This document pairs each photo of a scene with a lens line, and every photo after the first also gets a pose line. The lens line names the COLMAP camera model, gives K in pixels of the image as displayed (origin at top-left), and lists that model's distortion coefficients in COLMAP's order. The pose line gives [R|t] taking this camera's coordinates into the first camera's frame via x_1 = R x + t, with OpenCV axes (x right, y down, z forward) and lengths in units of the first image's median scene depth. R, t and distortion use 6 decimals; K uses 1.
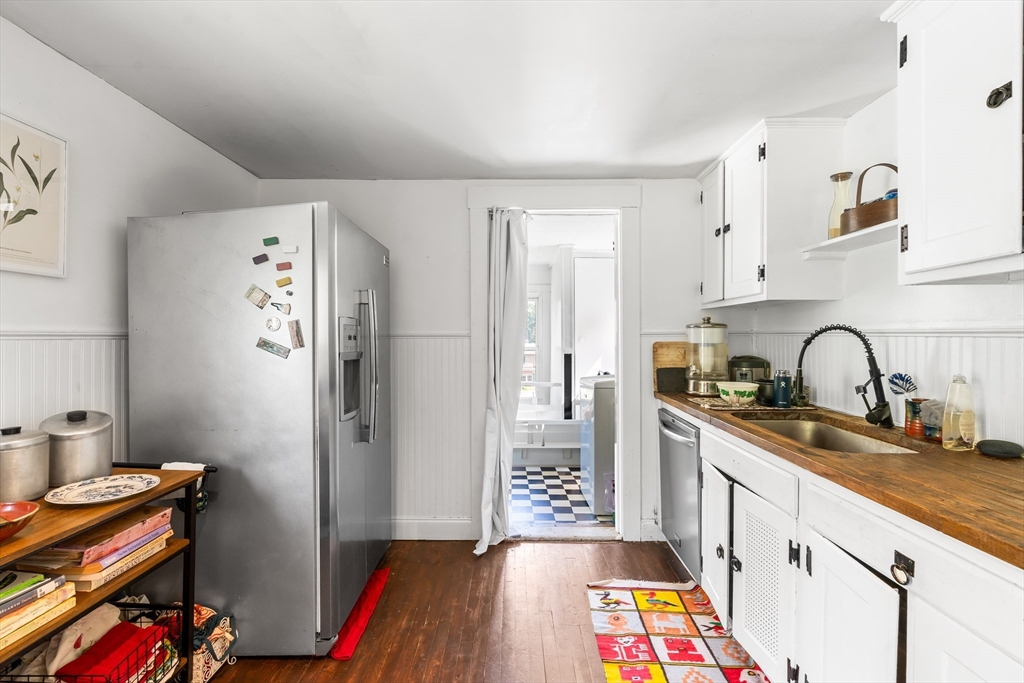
lens RADIAL K [[462.3, 0, 510.1], [0, 462.3, 338.5], [0, 0, 1]] dist [-0.008906, 0.001988]
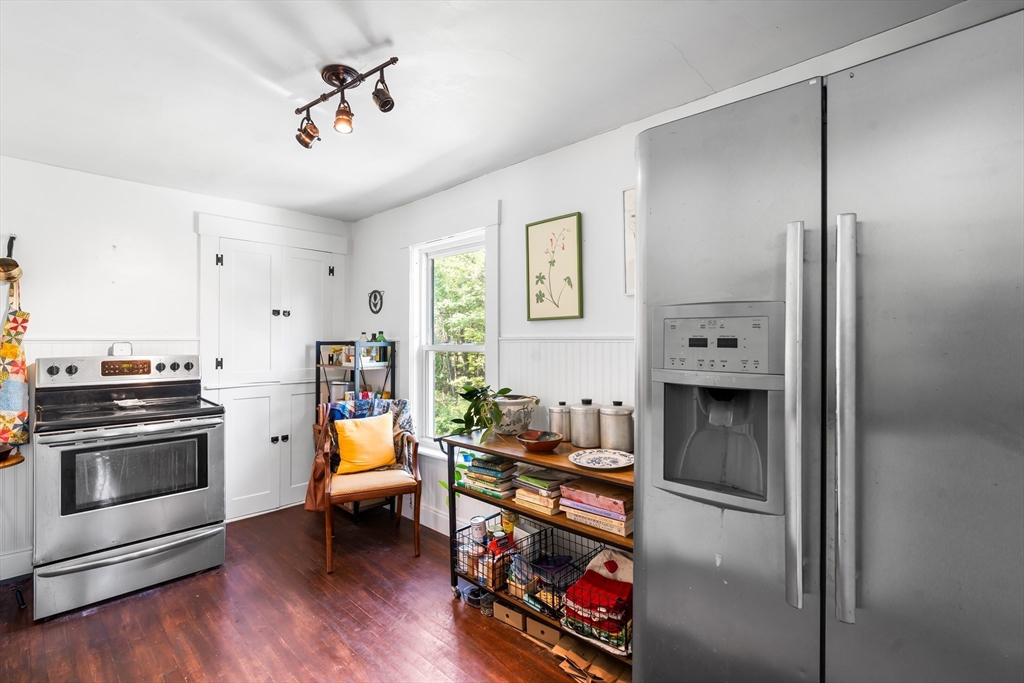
lens RADIAL K [[462.3, 0, 512.4], [0, 462.3, 340.2], [0, 0, 1]] dist [-0.008906, 0.001988]
pose [[-0.670670, -0.000673, -0.741756, 0.284158], [-0.004461, 0.999985, 0.003127, -0.007165], [0.741743, 0.005406, -0.670663, 1.943091]]
